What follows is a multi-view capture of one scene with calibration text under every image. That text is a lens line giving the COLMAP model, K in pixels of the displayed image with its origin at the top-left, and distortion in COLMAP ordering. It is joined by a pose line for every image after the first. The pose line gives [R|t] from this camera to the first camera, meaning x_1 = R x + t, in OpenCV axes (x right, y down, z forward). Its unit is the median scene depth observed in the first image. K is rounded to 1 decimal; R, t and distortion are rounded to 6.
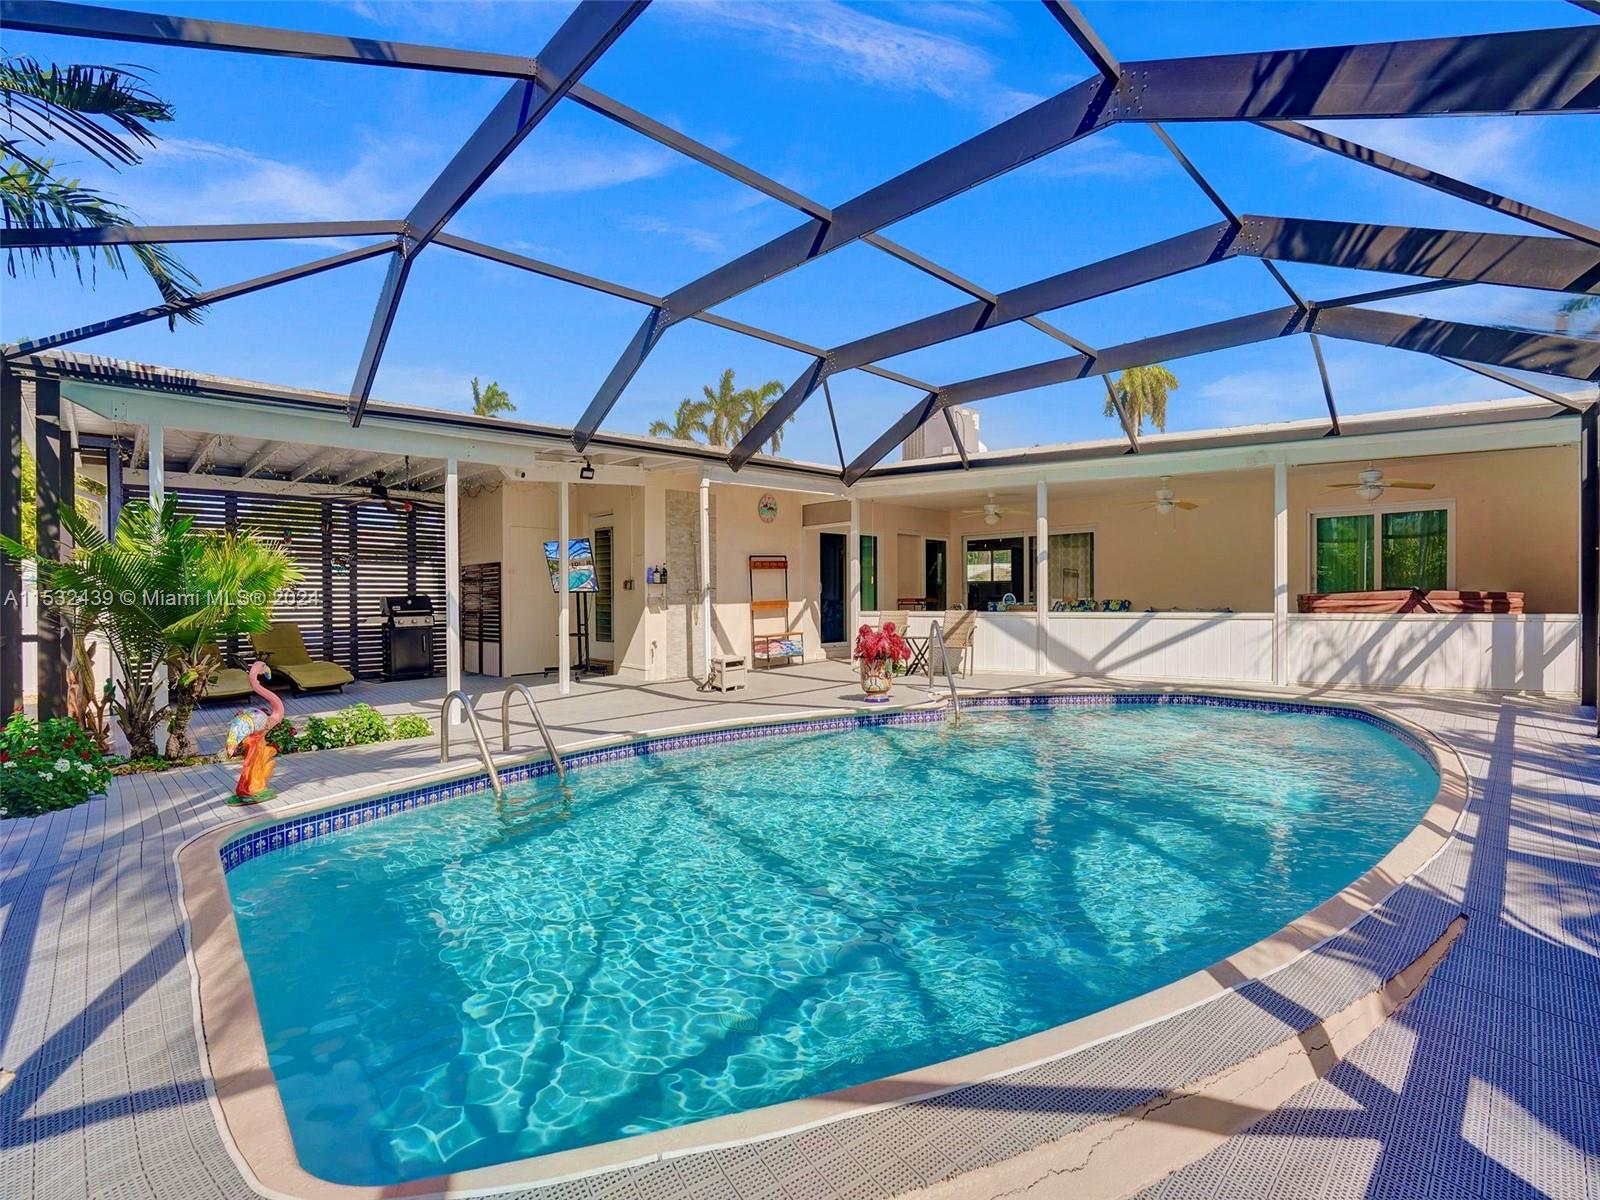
lens RADIAL K [[734.3, 0, 799.3], [0, 734.3, 610.9], [0, 0, 1]] dist [-0.001116, 0.000028]
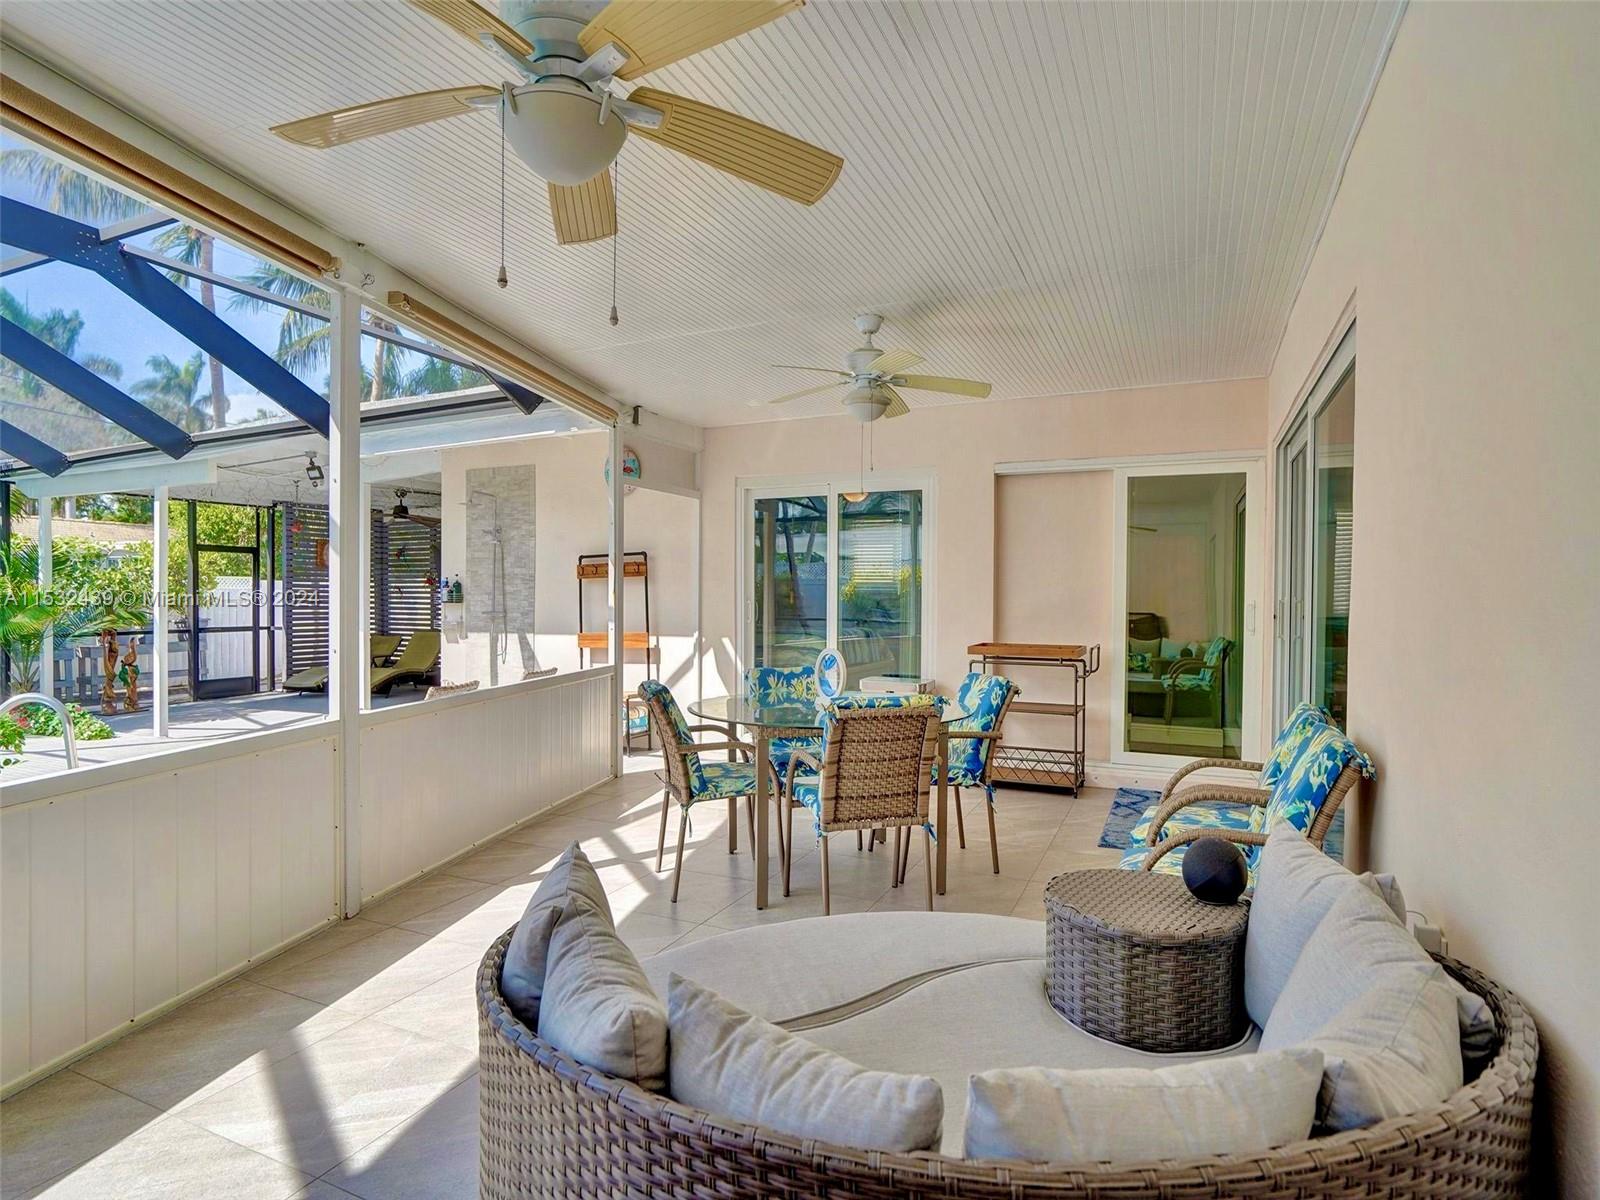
lens RADIAL K [[851.2, 0, 803.7], [0, 851.2, 613.4], [0, 0, 1]] dist [-0.017556, 0.000266]
pose [[0.358995, 0.041886, -0.932399, 0.660117], [-0.020187, 0.999107, 0.037110, -0.059823], [0.933121, 0.005500, 0.359520, 0.948802]]
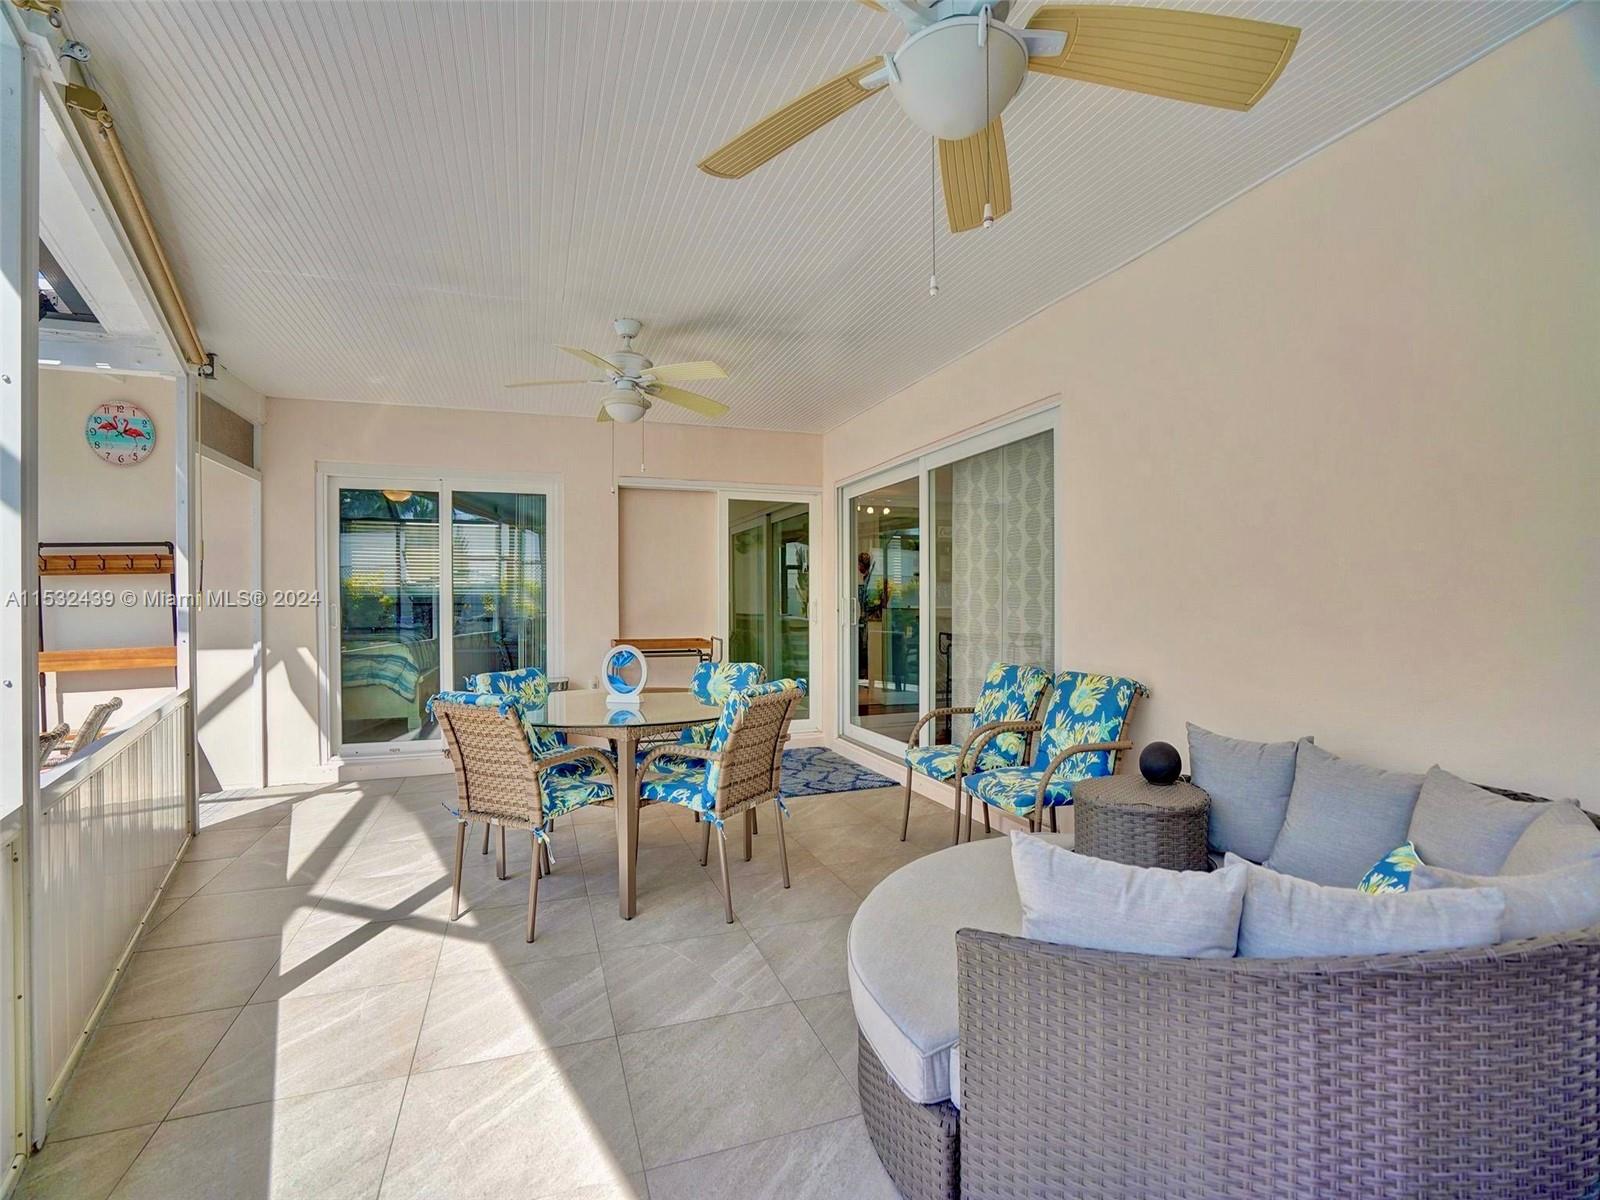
lens RADIAL K [[740.4, 0, 798.0], [0, 740.4, 610.4], [0, 0, 1]] dist [-0.059951, 0.024022]
pose [[0.909924, 0.020969, -0.414245, 0.517345], [-0.017767, 0.999775, 0.011581, -0.050934], [0.414395, -0.003178, 0.910092, 0.831405]]
